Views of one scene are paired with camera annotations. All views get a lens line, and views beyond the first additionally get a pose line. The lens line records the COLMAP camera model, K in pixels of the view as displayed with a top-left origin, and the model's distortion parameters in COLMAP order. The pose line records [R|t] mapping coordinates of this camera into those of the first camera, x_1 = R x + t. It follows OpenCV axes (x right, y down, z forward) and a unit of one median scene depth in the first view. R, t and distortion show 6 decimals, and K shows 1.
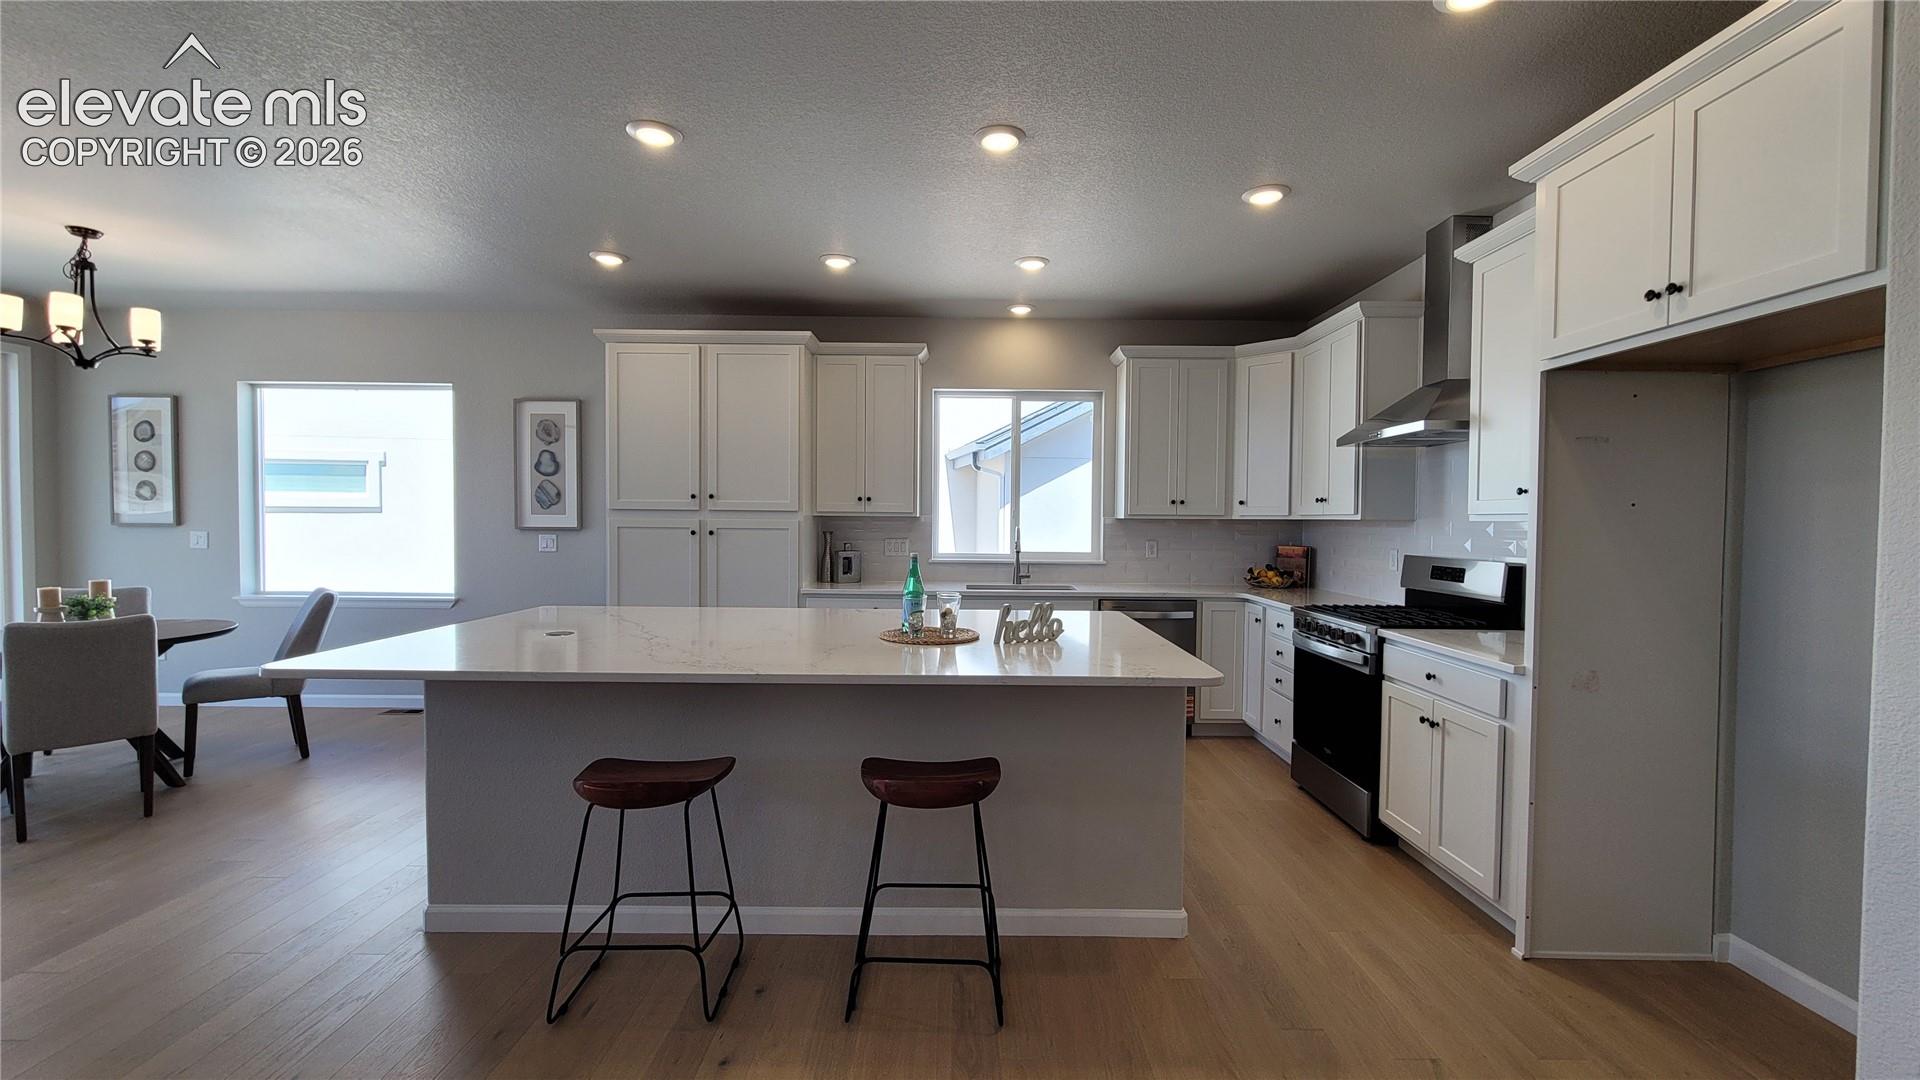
lens RADIAL K [[777.4, 0, 967.8], [0, 777.4, 541.1], [0, 0, 1]] dist [-0.003214, -0.000304]
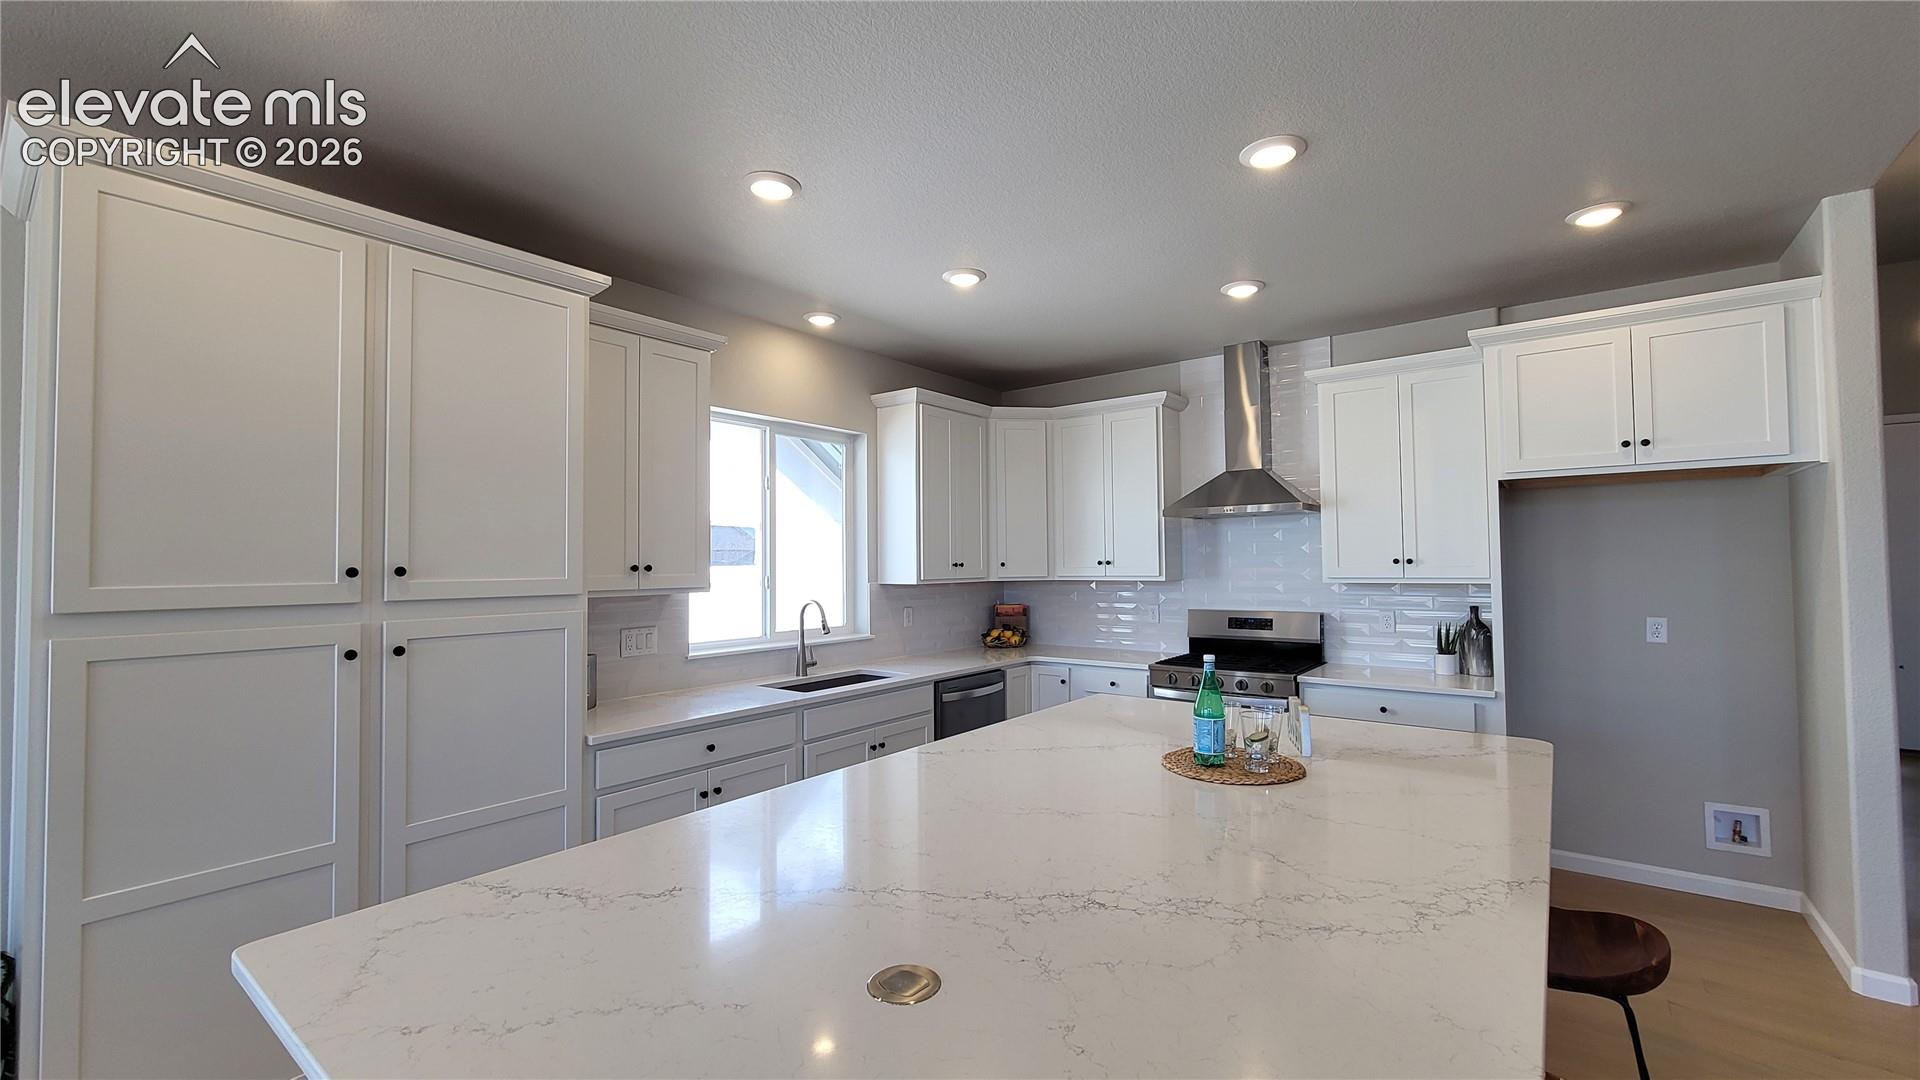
lens RADIAL K [[777.4, 0, 965.0], [0, 777.4, 542.9], [0, 0, 1]] dist [-0.003214, -0.000304]
pose [[0.610795, 0.005400, 0.791770, -0.486891], [0.038180, 0.998613, -0.036264, -0.044704], [-0.790868, 0.052379, 0.609742, 0.454374]]
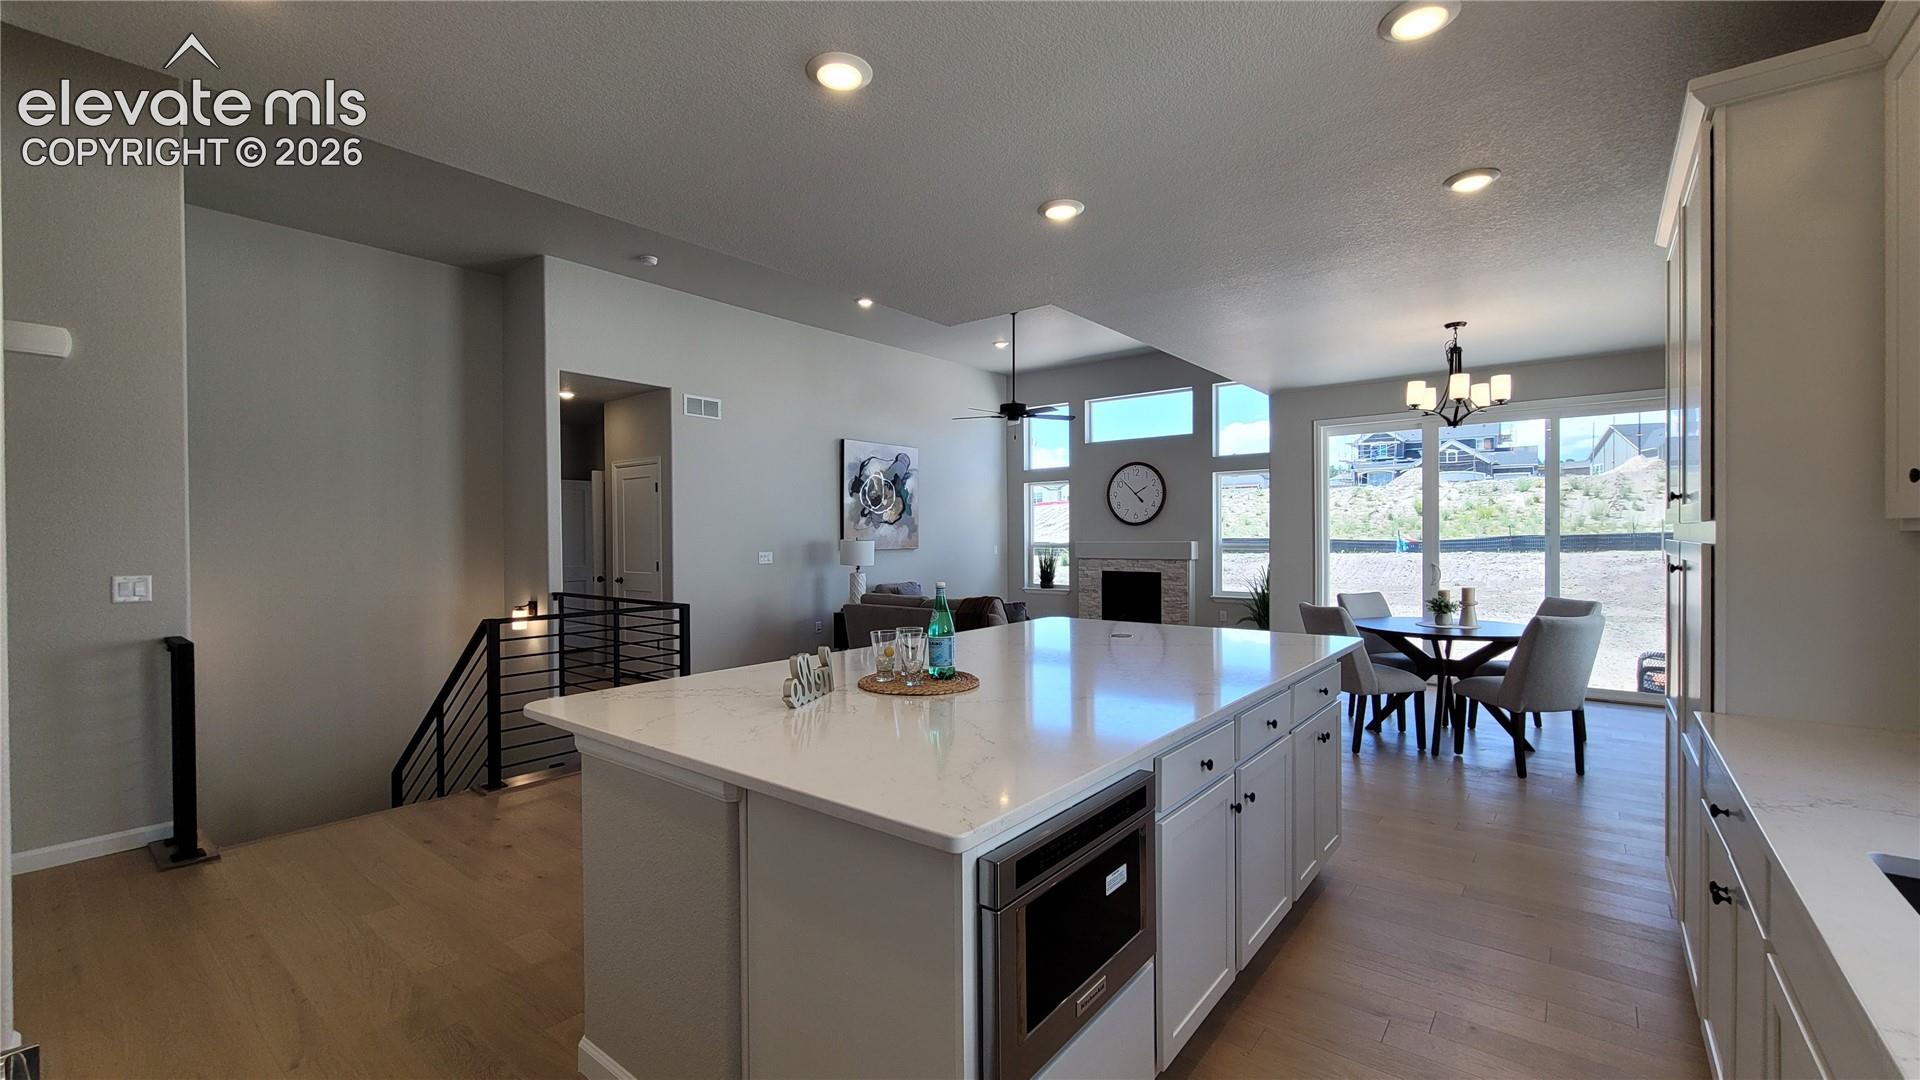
lens RADIAL K [[777.4, 0, 962.2], [0, 777.4, 534.1], [0, 0, 1]] dist [-0.003214, -0.000304]
pose [[-0.628246, -0.005141, -0.777998, 0.353570], [-0.020506, 0.999740, 0.009952, -0.028602], [0.777745, 0.022206, -0.628188, 0.948223]]
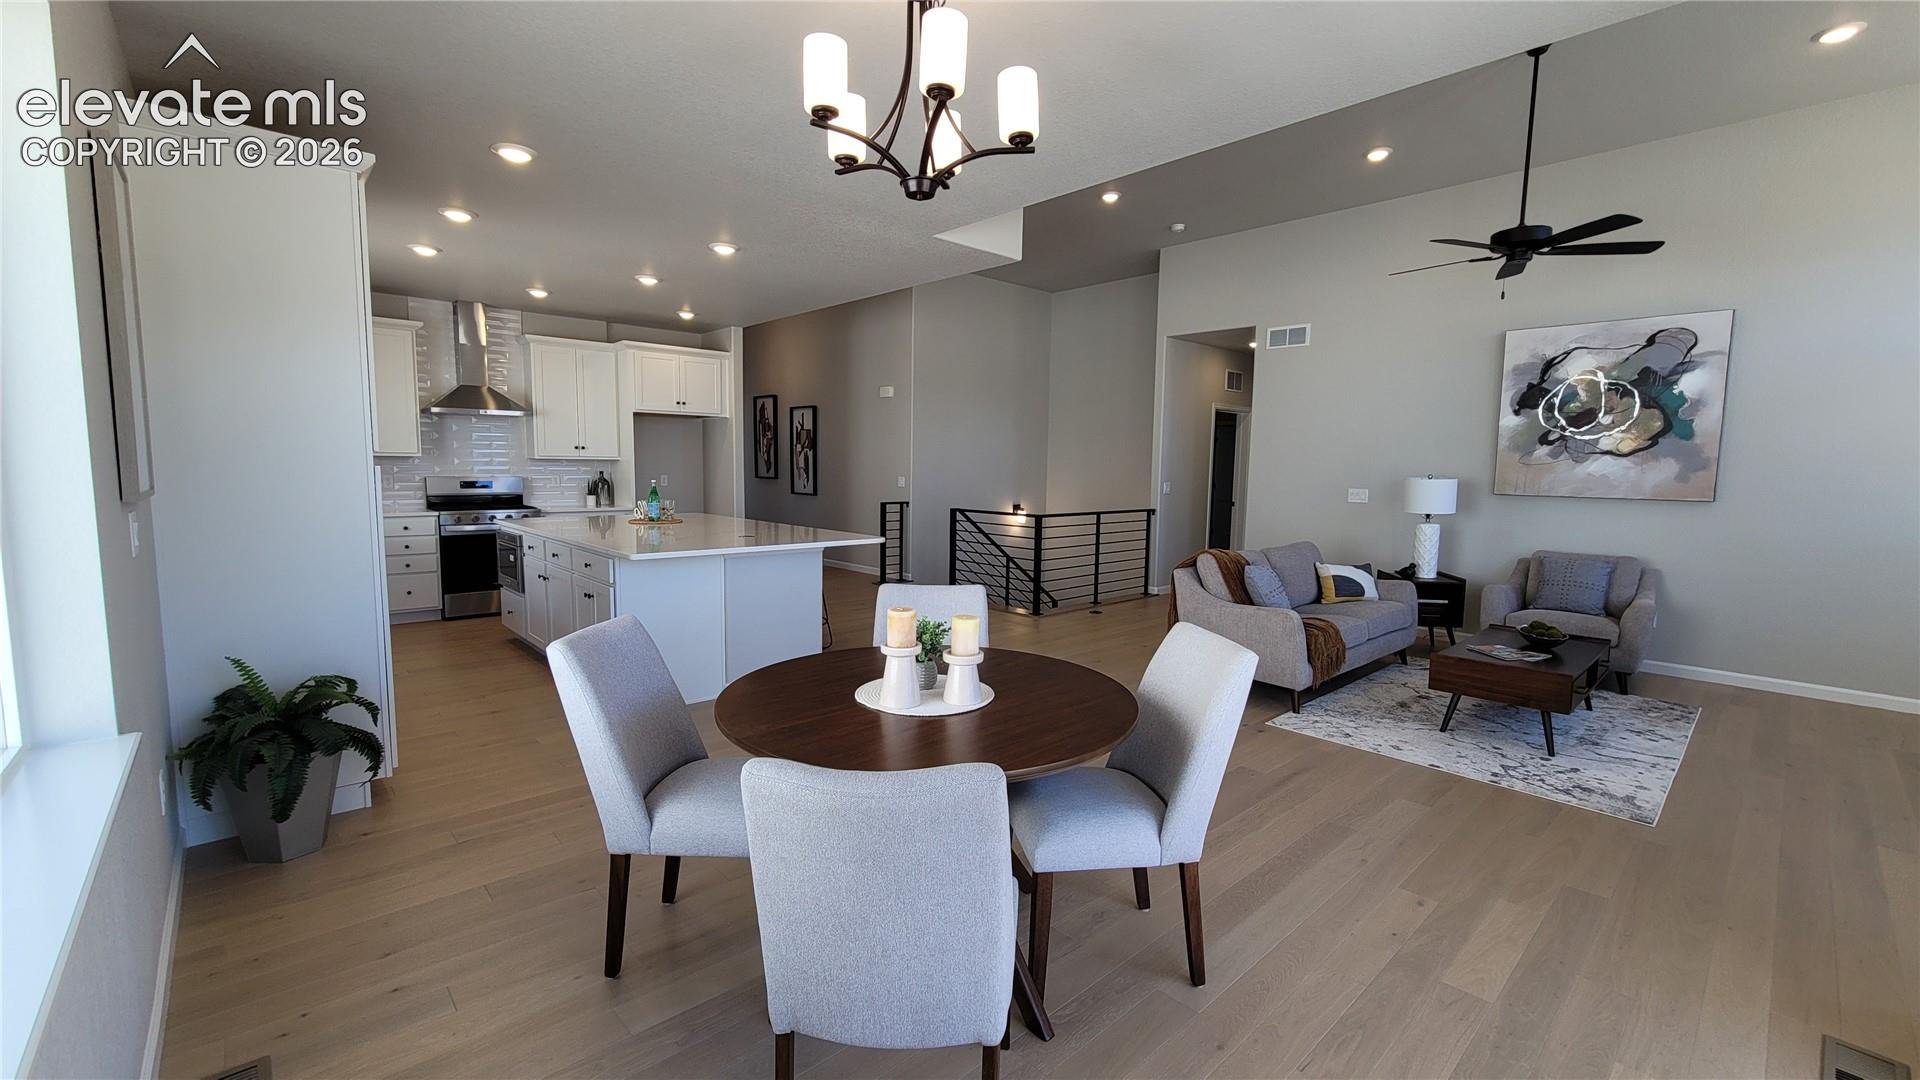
lens RADIAL K [[777.4, 0, 963.9], [0, 777.4, 535.5], [0, 0, 1]] dist [-0.003214, -0.000304]
pose [[-0.677694, -0.087521, 0.730117, -1.245538], [-0.002031, 0.993111, 0.117162, -0.046608], [-0.735341, 0.077917, -0.673203, 1.080114]]
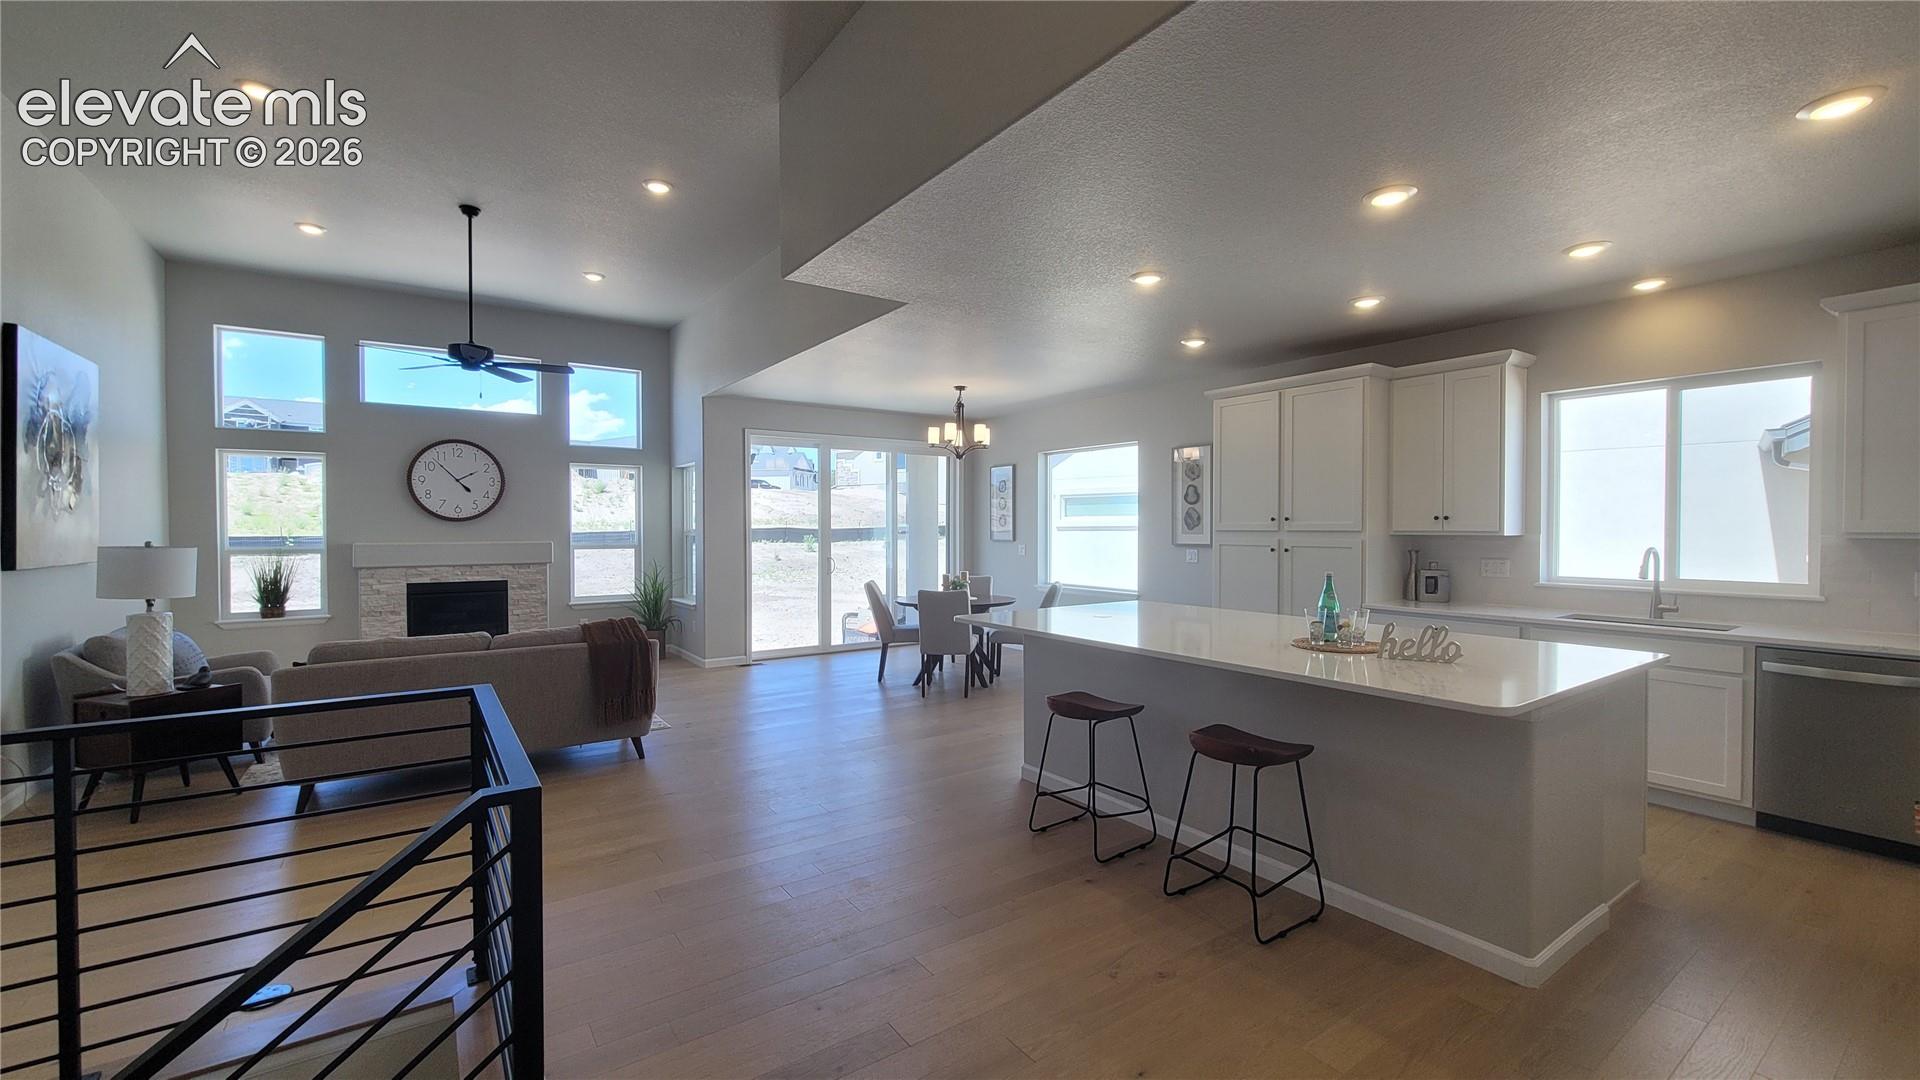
lens RADIAL K [[777.4, 0, 964.8], [0, 777.4, 540.9], [0, 0, 1]] dist [-0.003214, -0.000304]
pose [[0.569113, 0.005042, -0.822244, 0.352345], [-0.017524, 0.999828, -0.005999, -0.009061], [0.822073, 0.017823, 0.569104, -0.060006]]
